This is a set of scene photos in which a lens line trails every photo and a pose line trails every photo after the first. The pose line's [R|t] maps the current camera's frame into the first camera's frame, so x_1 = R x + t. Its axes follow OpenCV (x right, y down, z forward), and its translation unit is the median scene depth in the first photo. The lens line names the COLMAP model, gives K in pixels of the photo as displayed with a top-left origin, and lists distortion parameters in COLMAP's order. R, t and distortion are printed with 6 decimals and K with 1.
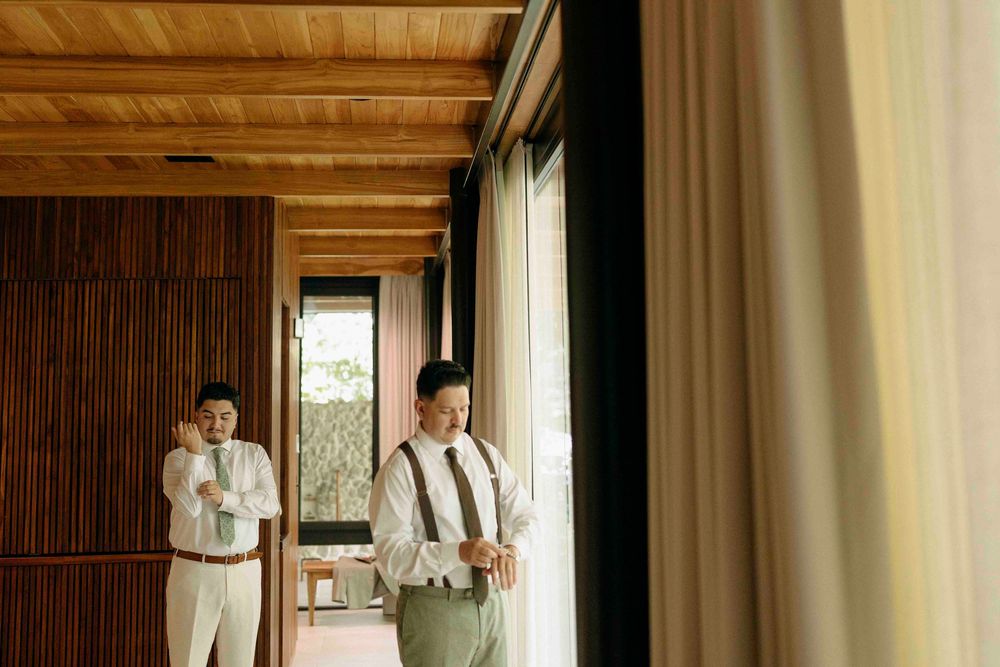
lens RADIAL K [[1154.5, 0, 478.1], [0, 1154.5, 264.1], [0, 0, 1]] dist [-0.004525, 0.008876]
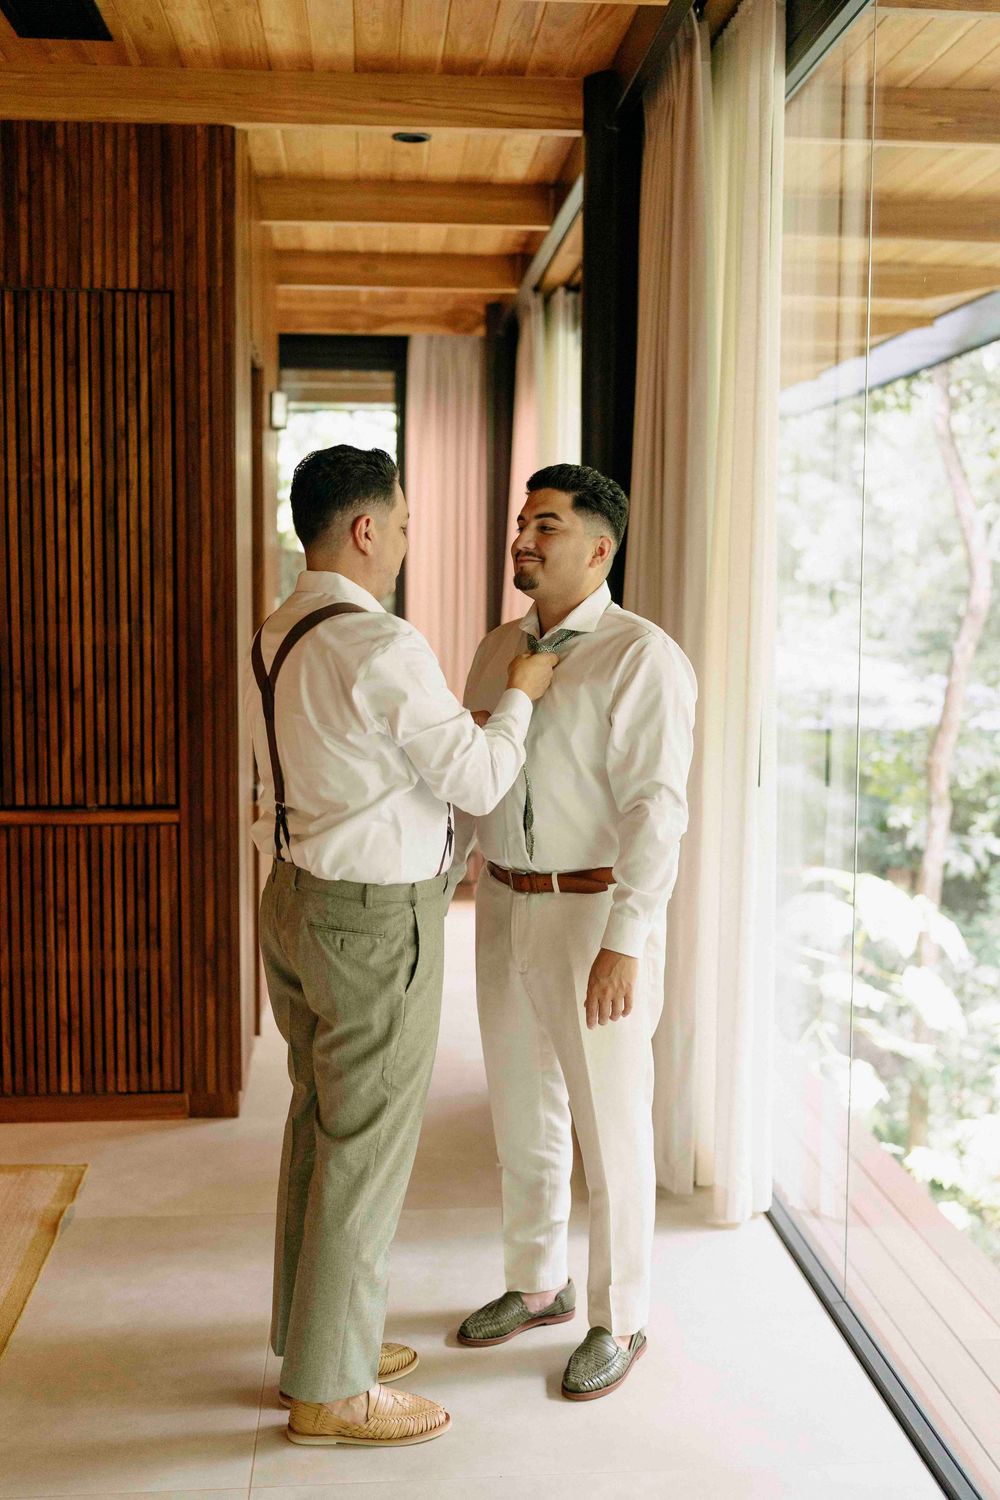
lens RADIAL K [[1542.2, 0, 467.3], [0, 1542.2, 714.1], [0, 0, 1]] dist [0.002466, -0.008827]
pose [[0.999622, 0.021587, -0.017042, -0.059863], [-0.017403, 0.976274, 0.215836, 0.045318], [0.021297, -0.215458, 0.976281, 0.298620]]
